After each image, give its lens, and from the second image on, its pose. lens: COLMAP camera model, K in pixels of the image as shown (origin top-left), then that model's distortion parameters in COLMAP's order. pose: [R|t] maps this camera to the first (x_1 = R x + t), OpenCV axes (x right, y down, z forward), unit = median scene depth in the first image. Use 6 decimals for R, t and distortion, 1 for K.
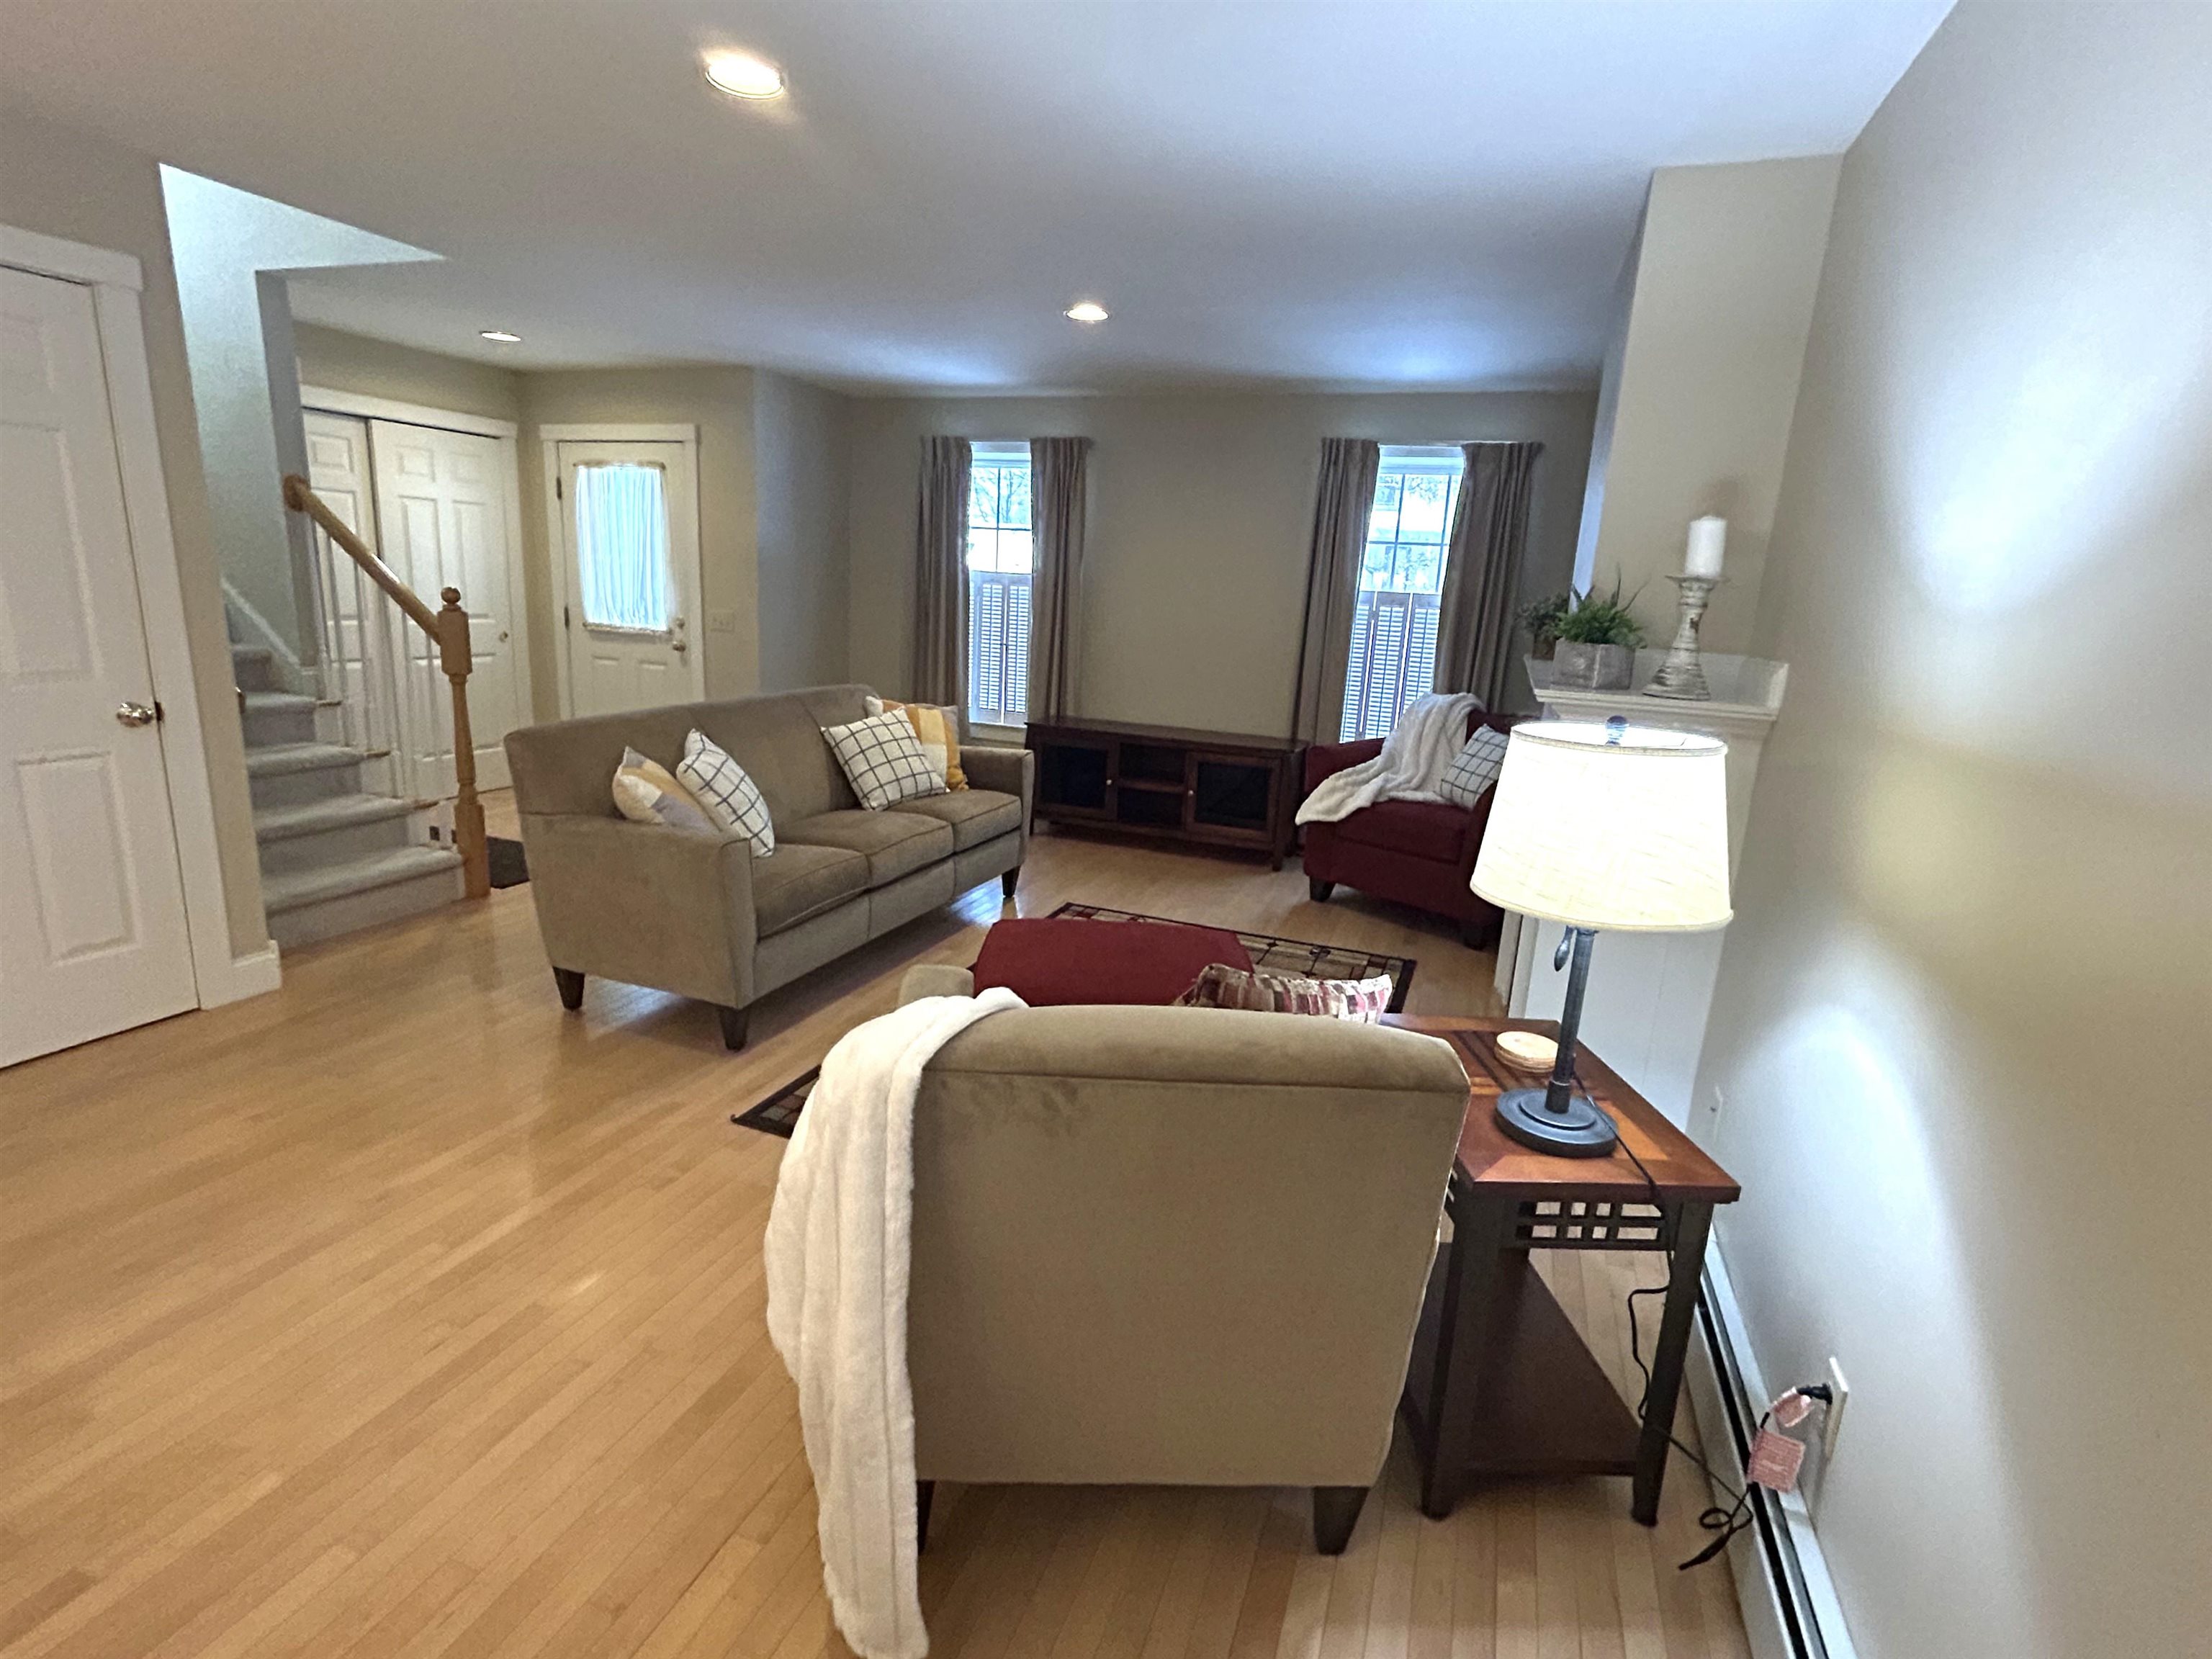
lens RADIAL K [[1063.1, 0, 1107.0], [0, 1063.1, 824.4], [0, 0, 1]] dist [-0.002525, 0.002917]
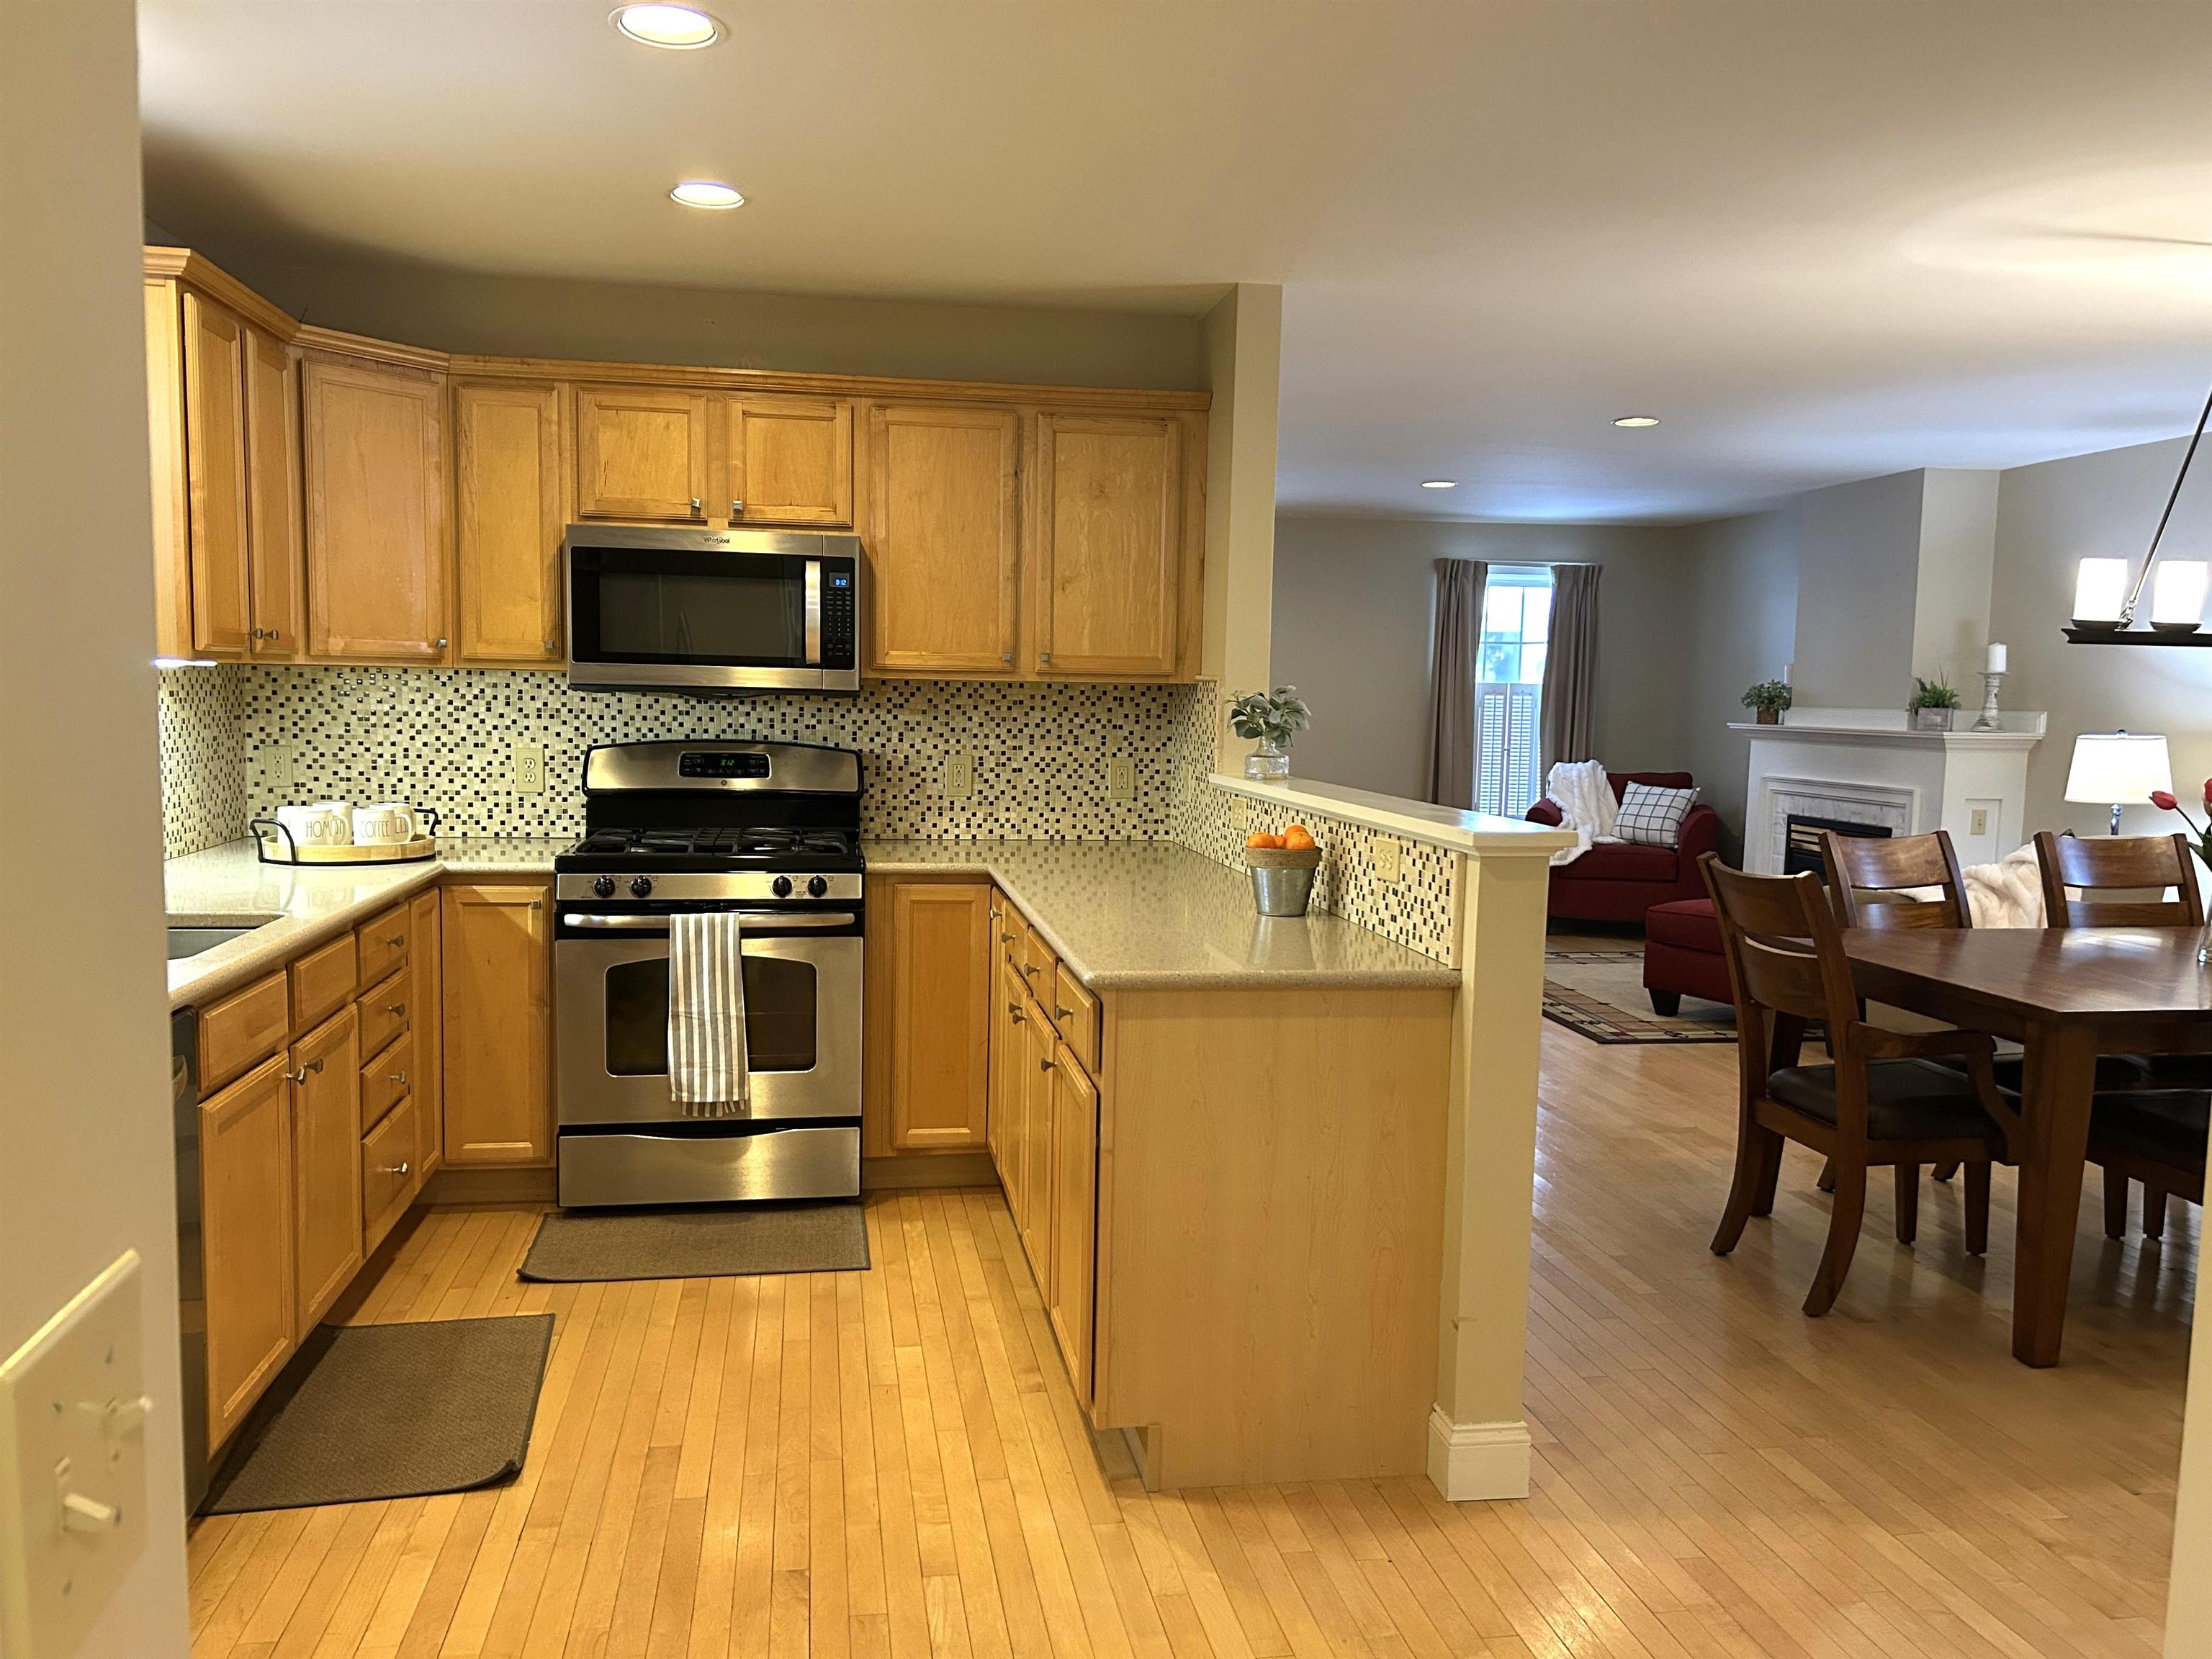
lens RADIAL K [[1657.3, 0, 1092.1], [0, 1657.3, 851.2], [0, 0, 1]] dist [0.055015, -0.048547]
pose [[0.868954, -0.085776, 0.487402, -1.198977], [0.138386, 0.987692, -0.072898, 0.046000], [-0.475150, 0.130795, 0.870129, -0.435312]]
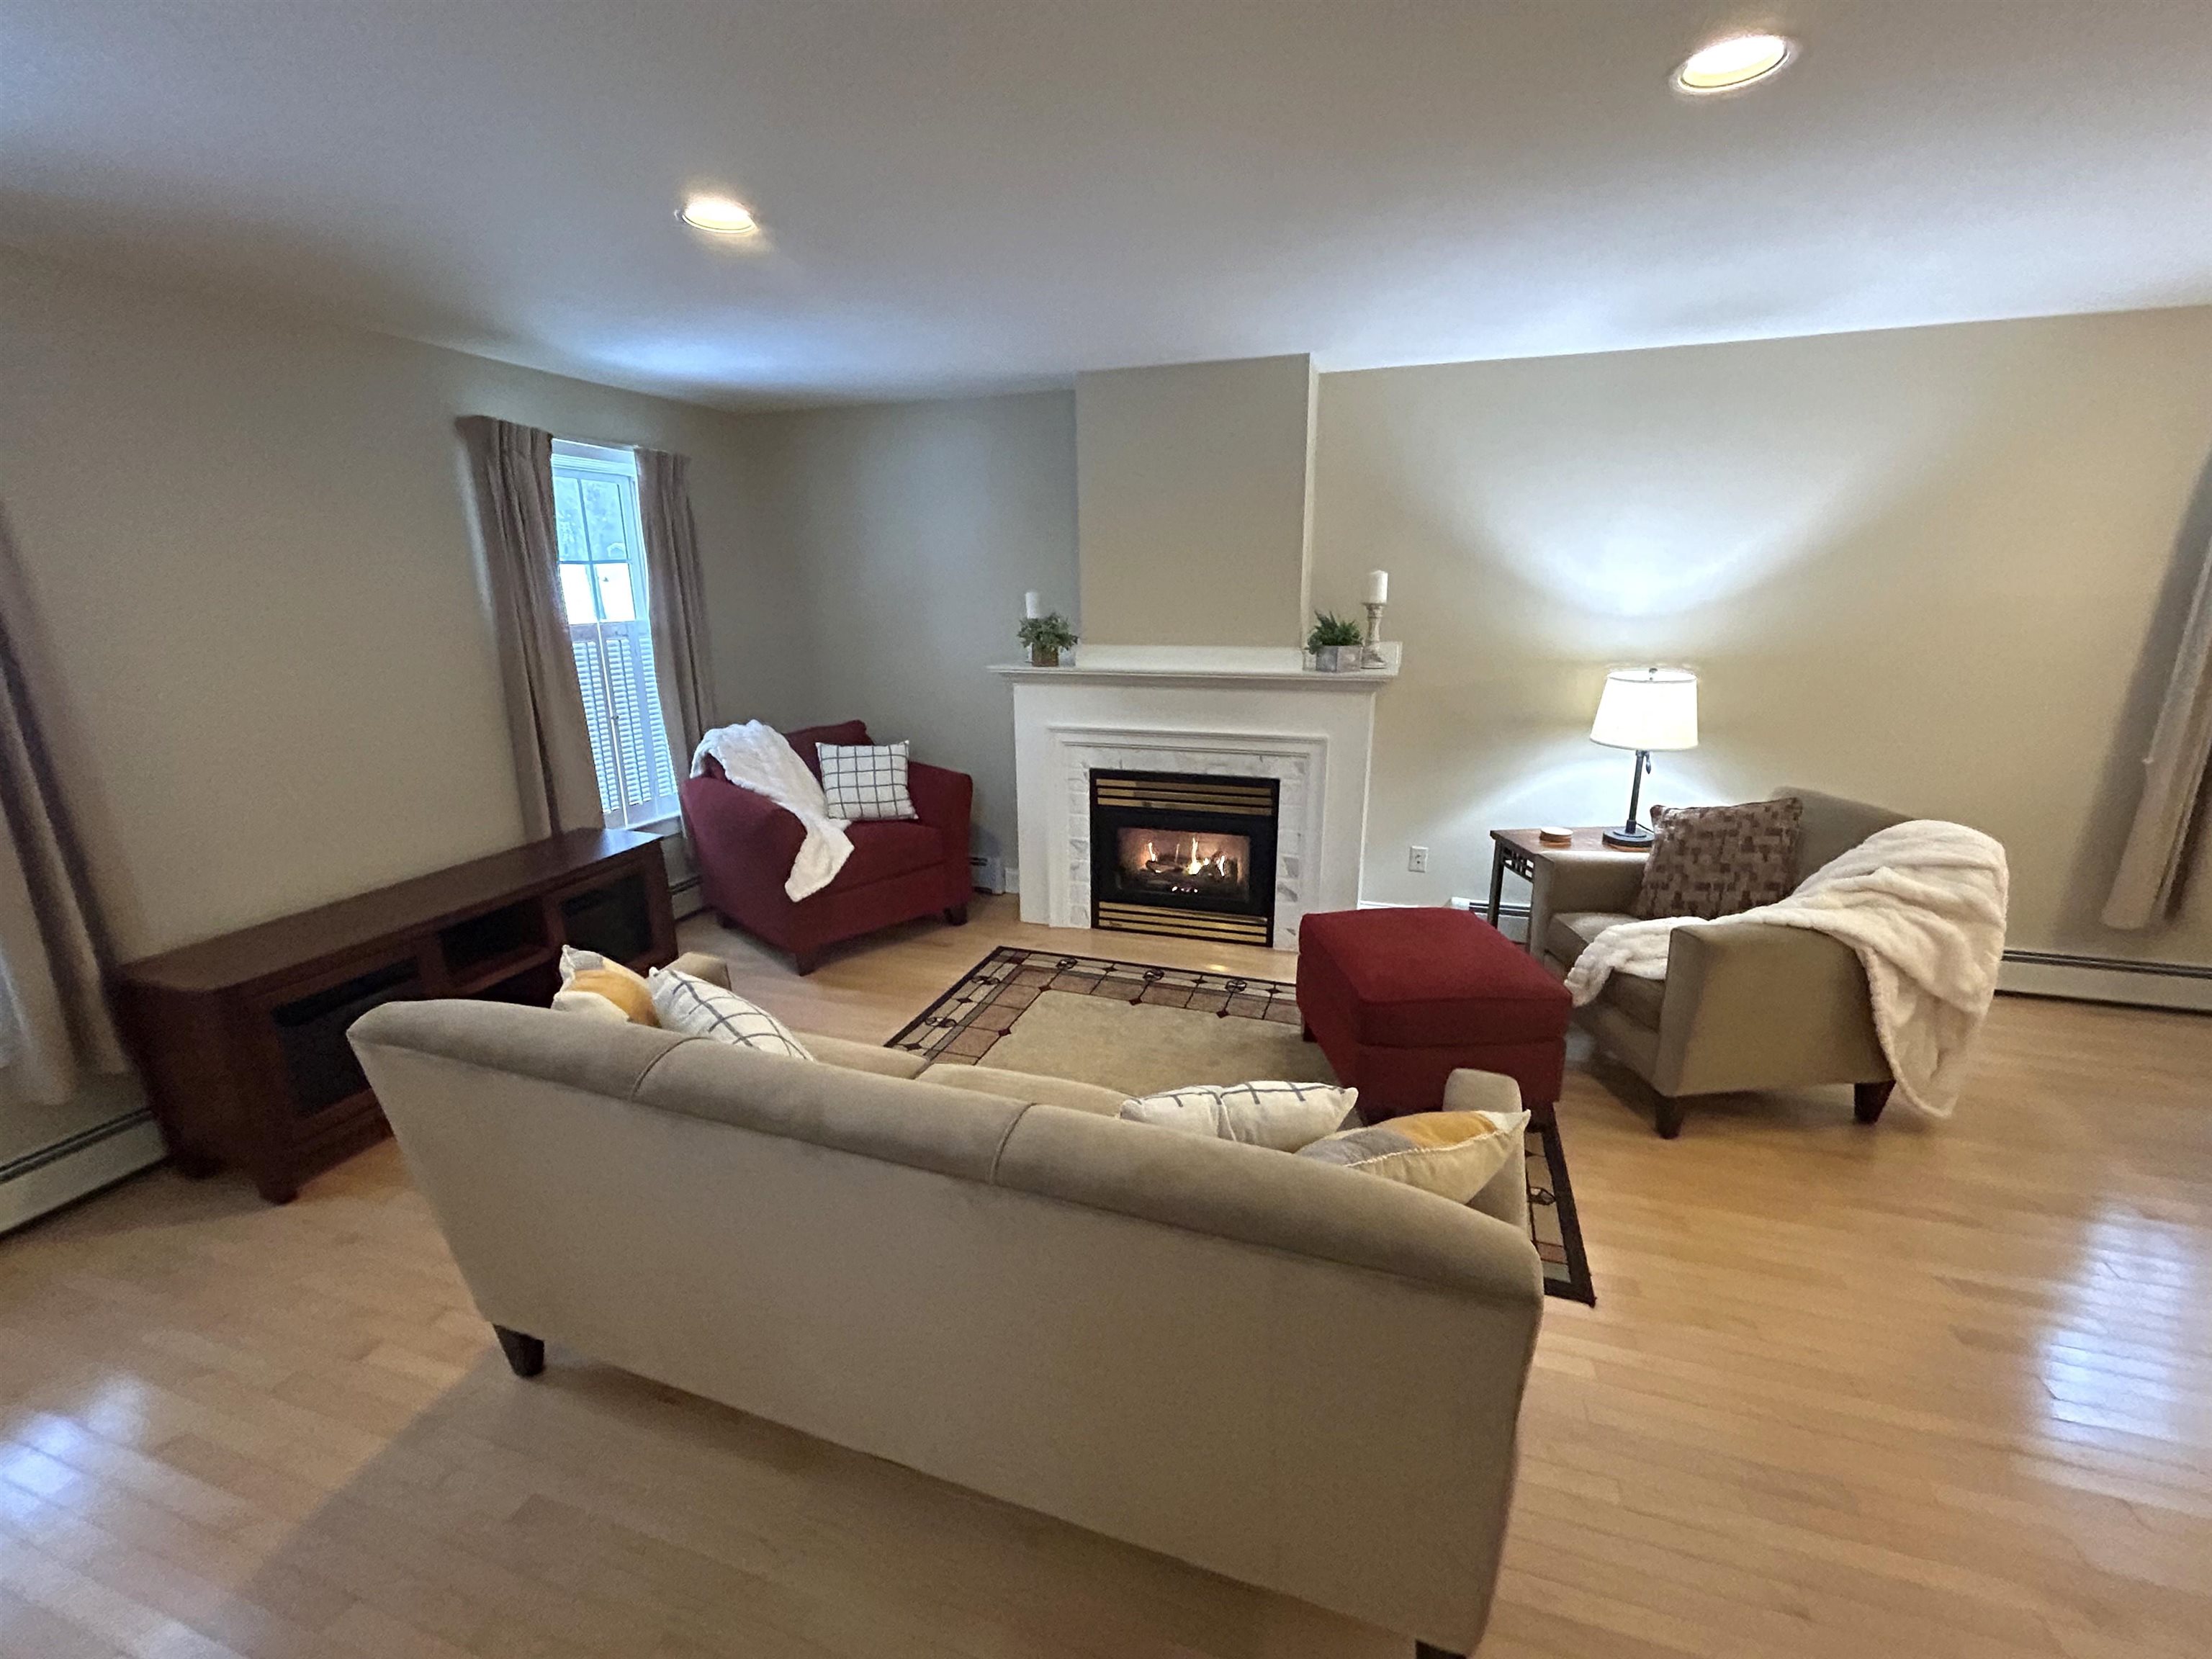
lens RADIAL K [[928.9, 0, 1105.0], [0, 928.9, 831.5], [0, 0, 1]] dist [-0.000800, 0.001222]
pose [[-0.030308, -0.315033, 0.948597, -0.532584], [0.232312, 0.920824, 0.313232, -0.232938], [-0.972169, 0.229864, 0.045277, 0.709124]]
